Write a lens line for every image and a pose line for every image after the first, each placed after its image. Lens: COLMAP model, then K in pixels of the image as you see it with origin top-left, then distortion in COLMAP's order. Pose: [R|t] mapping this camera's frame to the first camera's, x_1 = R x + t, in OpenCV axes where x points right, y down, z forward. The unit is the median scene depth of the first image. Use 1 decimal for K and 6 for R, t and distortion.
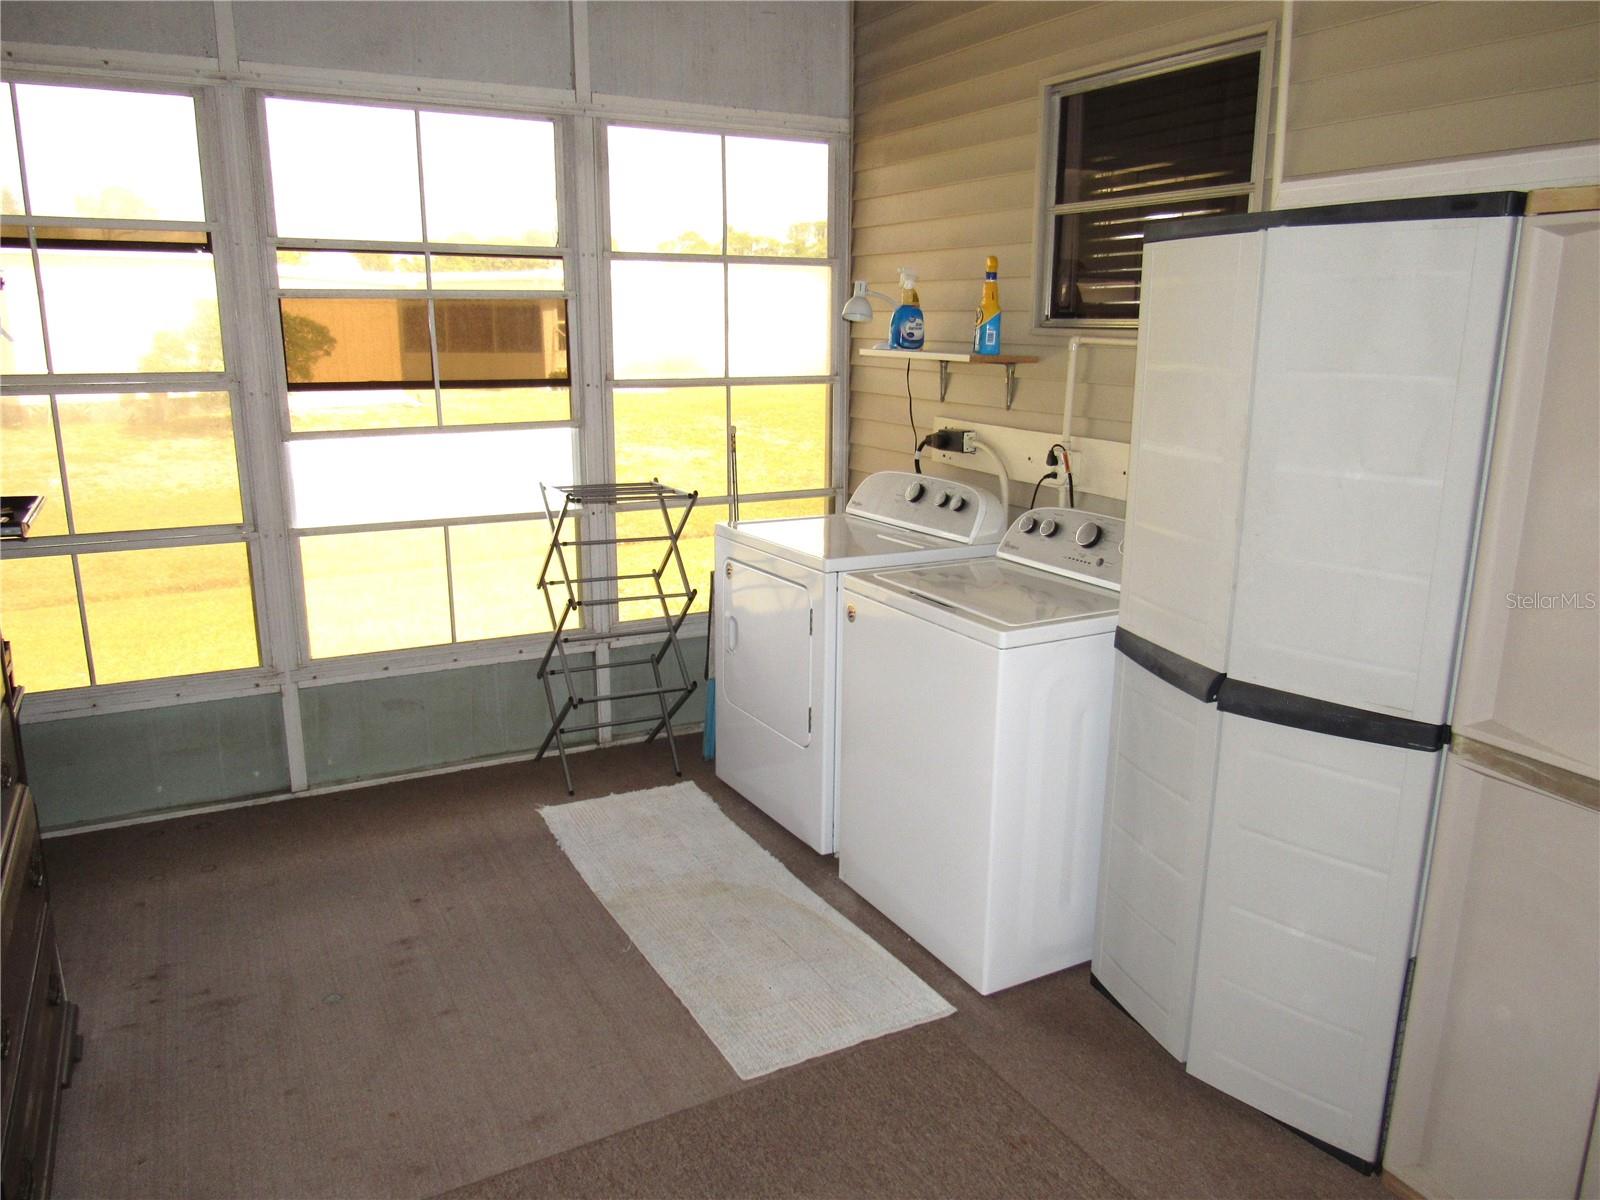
lens RADIAL K [[1144.0, 0, 800.0], [0, 1144.0, 600.0], [0, 0, 1]] dist [-0.027434, 0.003078]
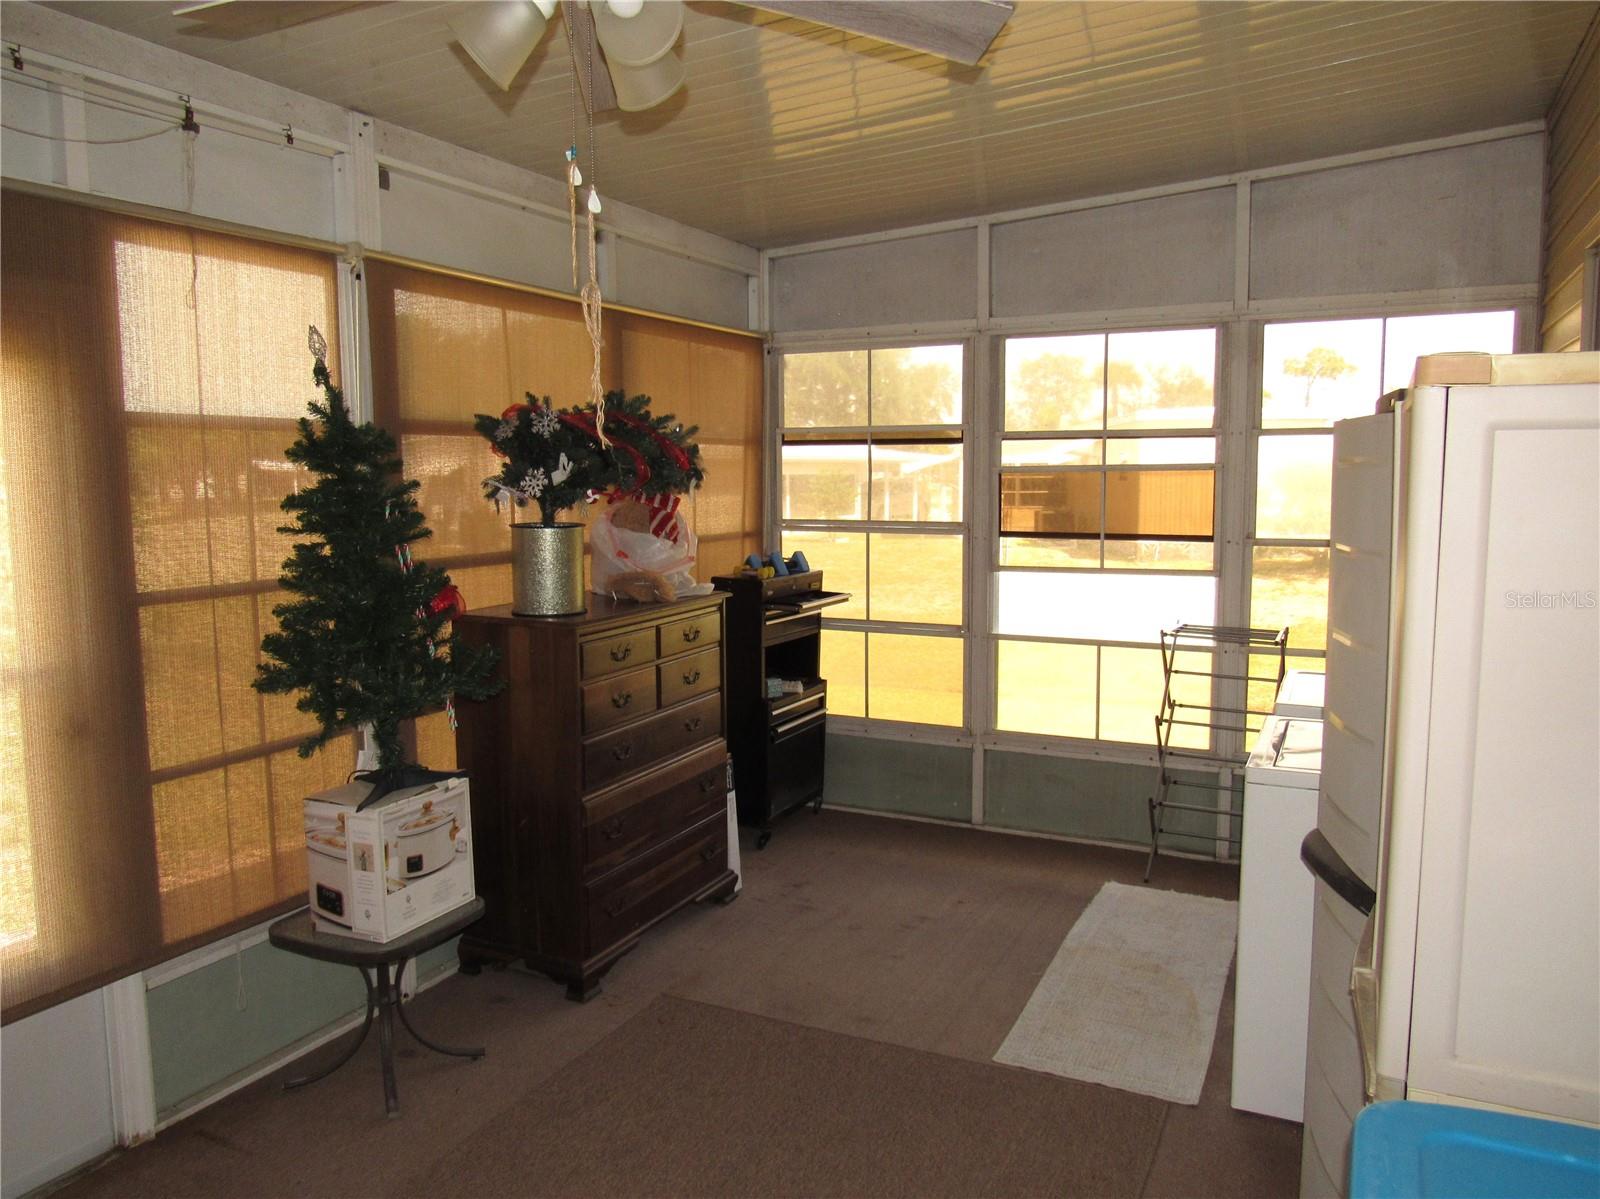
lens RADIAL K [[1174.5, 0, 800.0], [0, 1174.5, 599.5], [0, 0, 1]] dist [-0.033930, 0.008539]
pose [[0.577179, 0.076786, -0.813000, 0.572515], [-0.180398, 0.982962, -0.035233, -0.009798], [0.796443, 0.166999, 0.581197, -0.034519]]
